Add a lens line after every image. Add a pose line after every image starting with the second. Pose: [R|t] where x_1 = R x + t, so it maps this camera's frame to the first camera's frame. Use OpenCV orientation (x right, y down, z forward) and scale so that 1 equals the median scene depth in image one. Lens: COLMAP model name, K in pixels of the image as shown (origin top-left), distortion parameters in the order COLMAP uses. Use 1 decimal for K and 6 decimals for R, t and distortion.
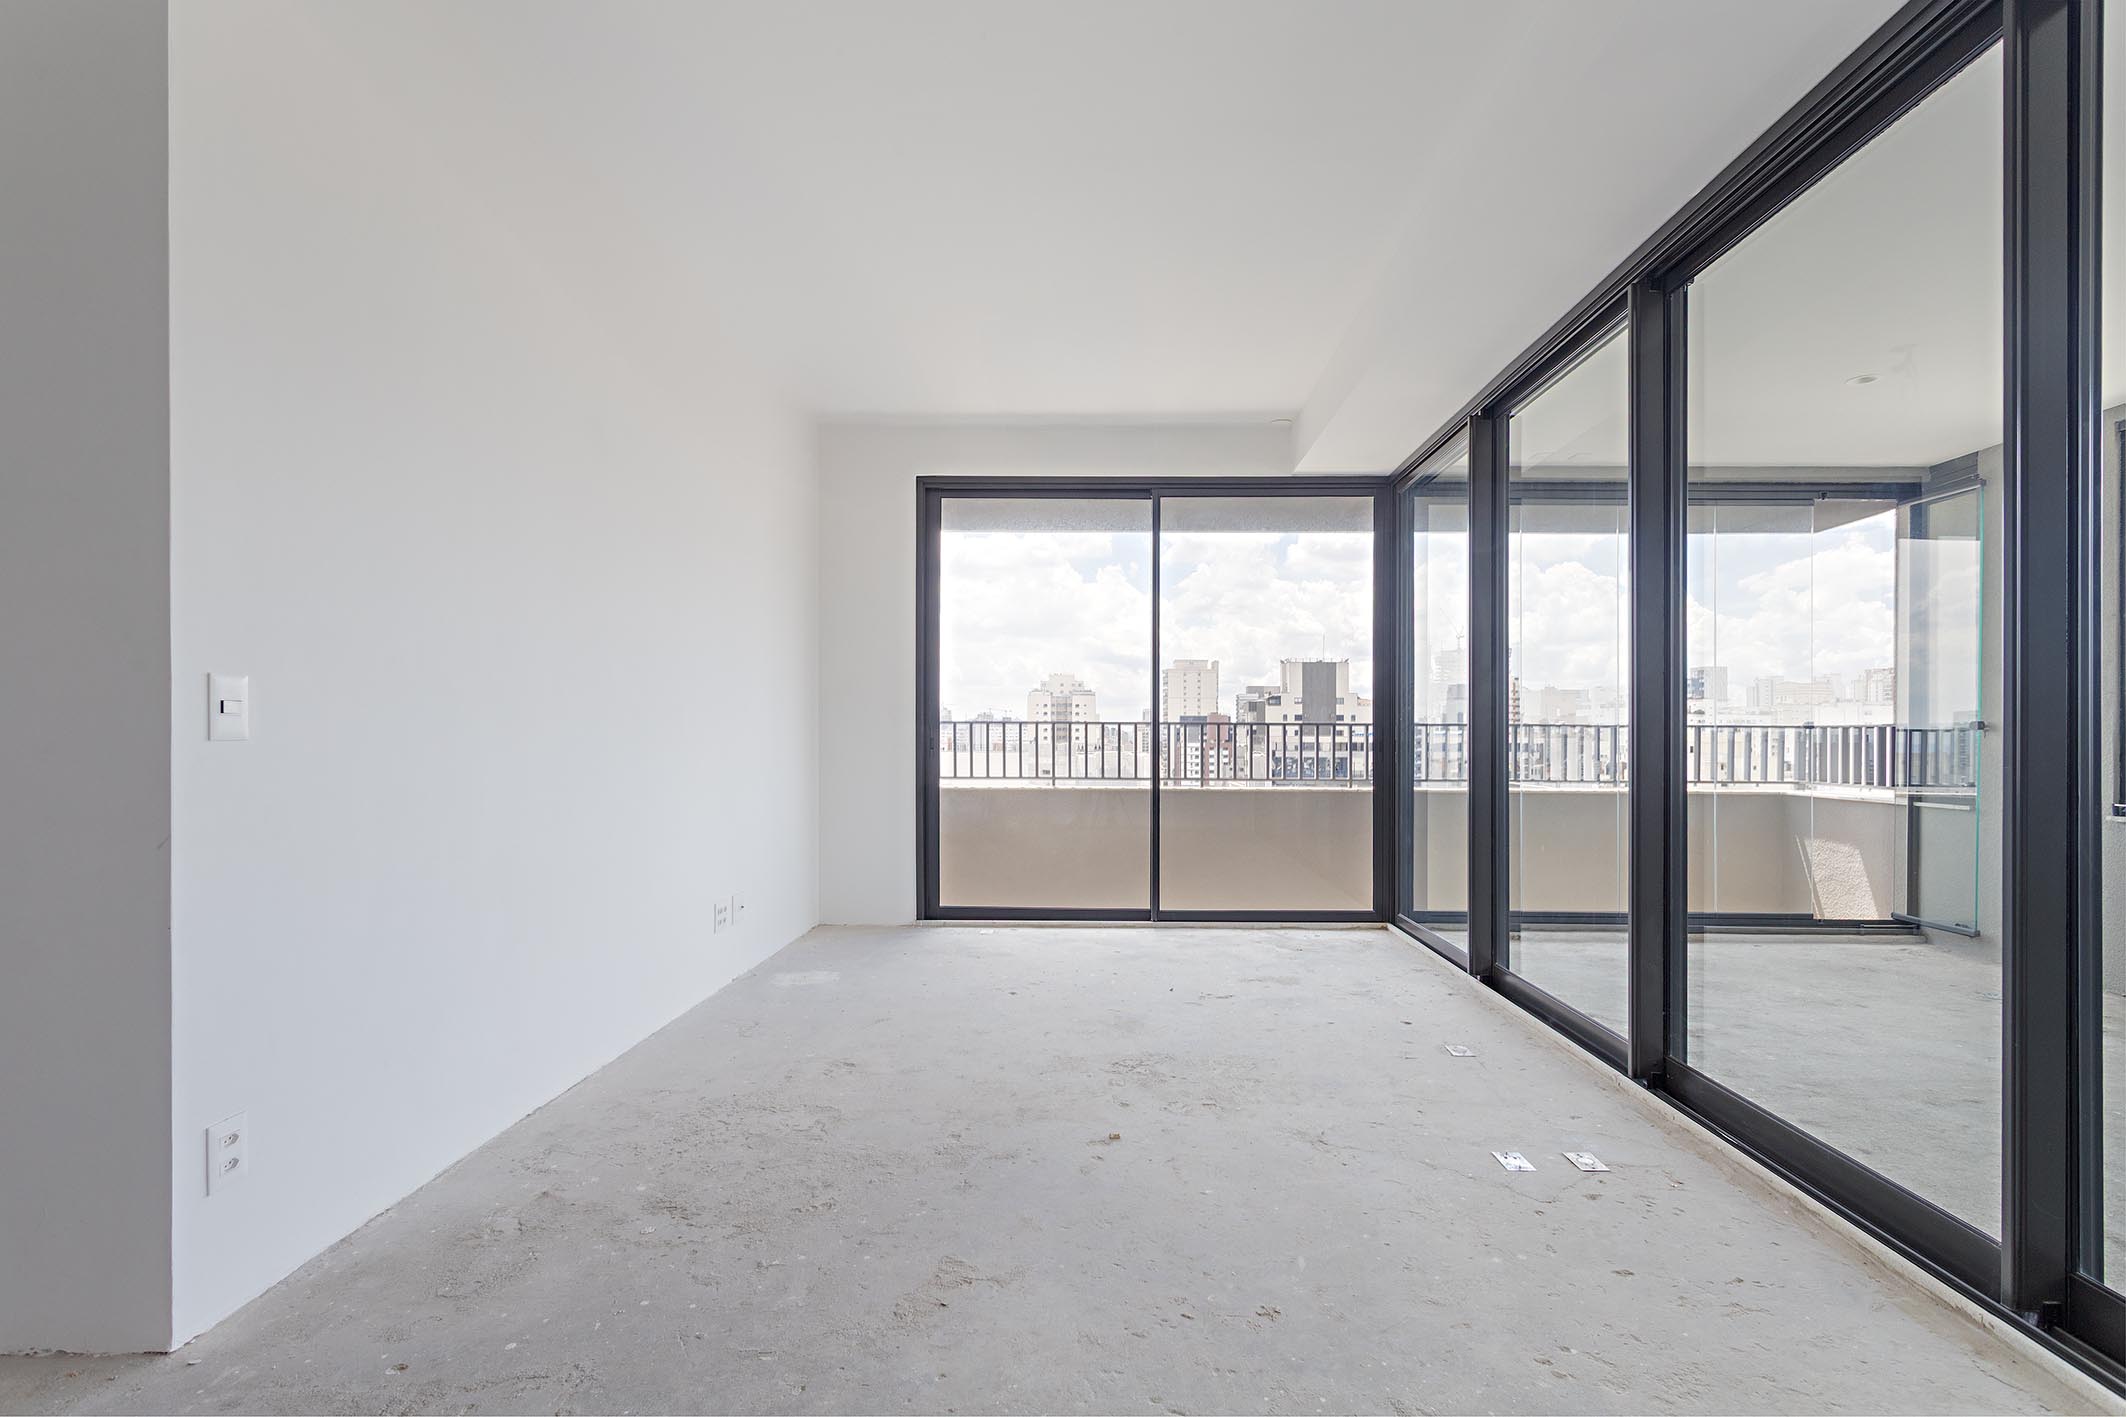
lens RADIAL K [[1032.9, 0, 1098.4], [0, 1032.9, 720.9], [0, 0, 1]] dist [-0.003262, 0.001739]
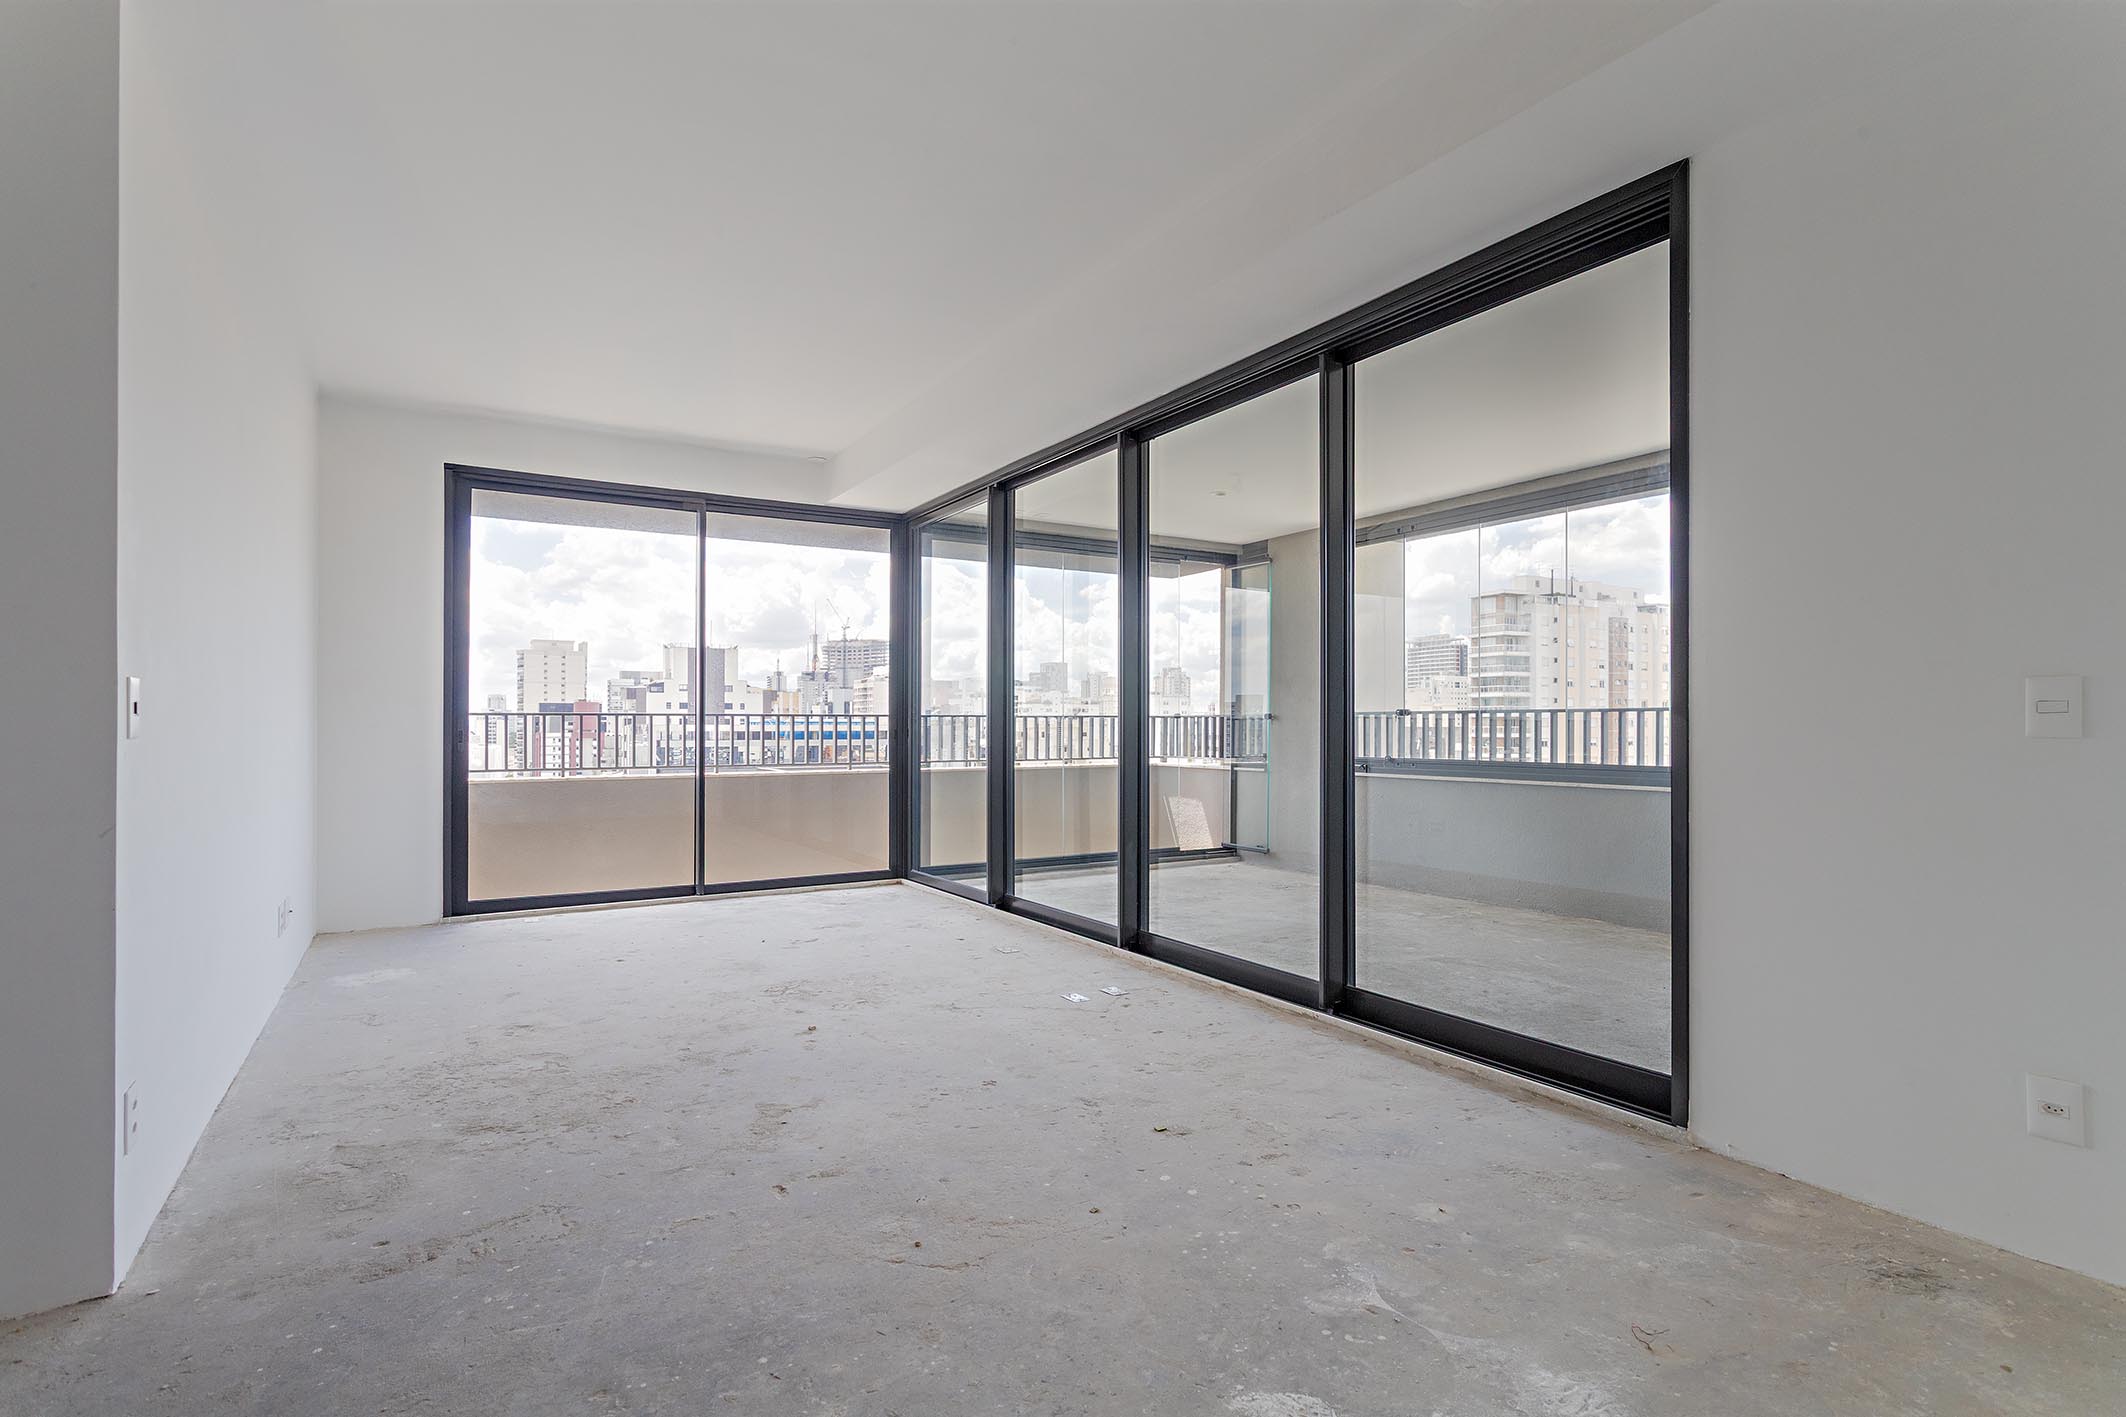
lens RADIAL K [[1032.9, 0, 1065.6], [0, 1032.9, 717.3], [0, 0, 1]] dist [-0.003262, 0.001739]
pose [[0.854592, -0.002443, 0.519295, -0.231642], [-0.001650, 0.999971, 0.007420, -0.005668], [-0.519298, -0.007198, 0.854563, -0.179769]]
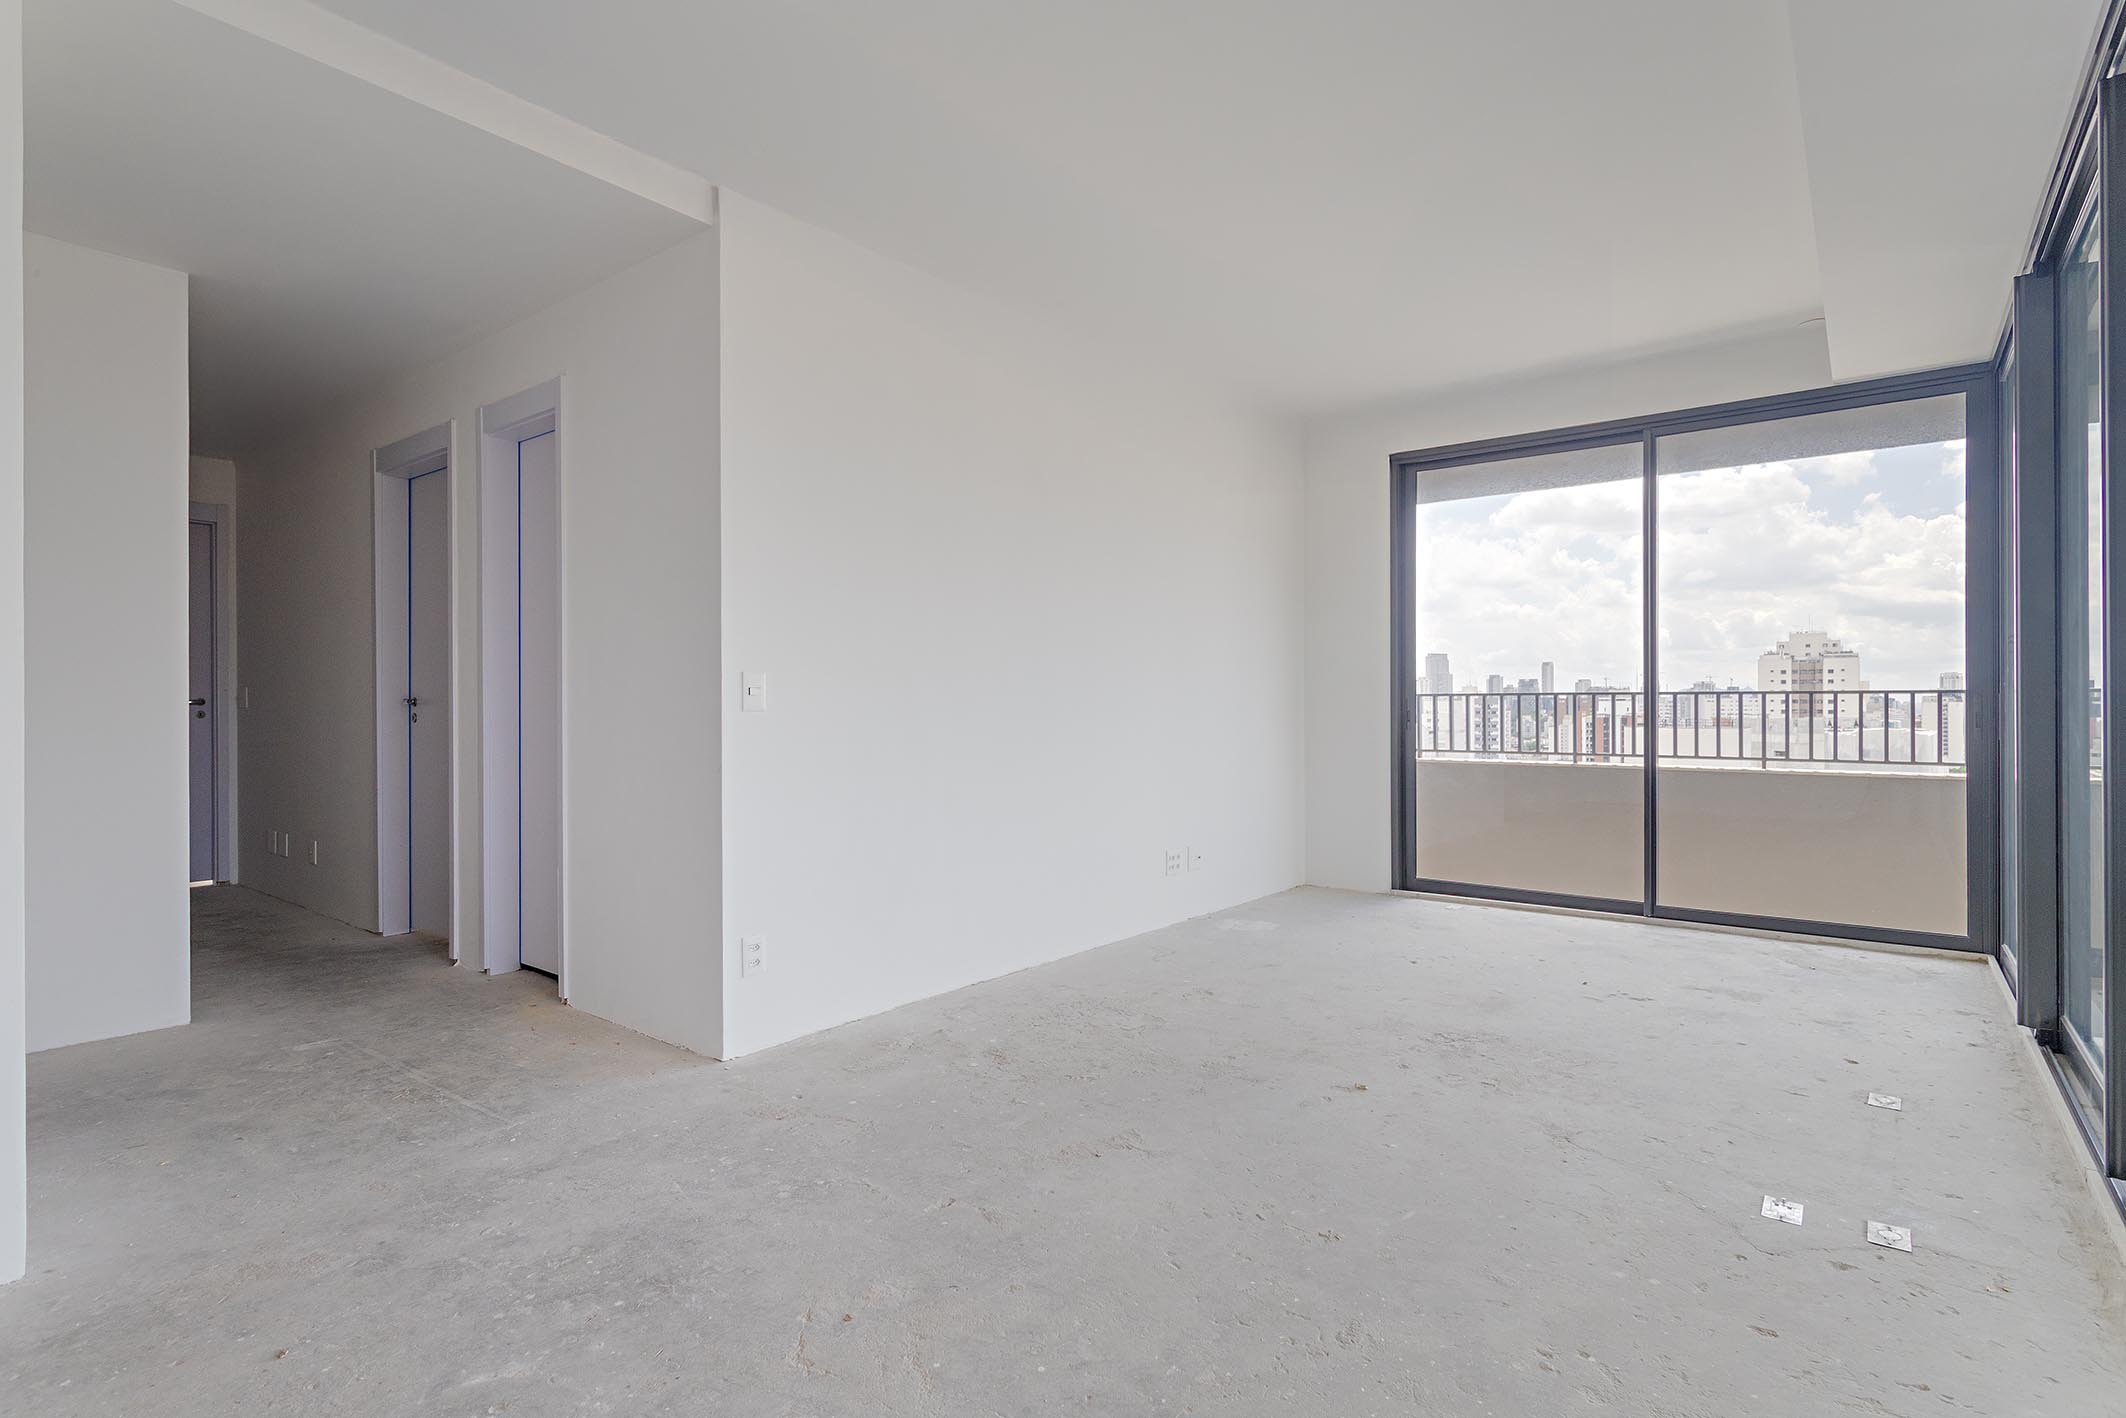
lens RADIAL K [[1032.9, 0, 1062.1], [0, 1032.9, 714.7], [0, 0, 1]] dist [-0.003262, 0.001739]
pose [[0.792897, -0.000515, -0.609355, 0.244532], [0.012093, 0.999816, 0.014891, 0.000805], [0.609236, -0.019176, 0.792757, -0.011437]]
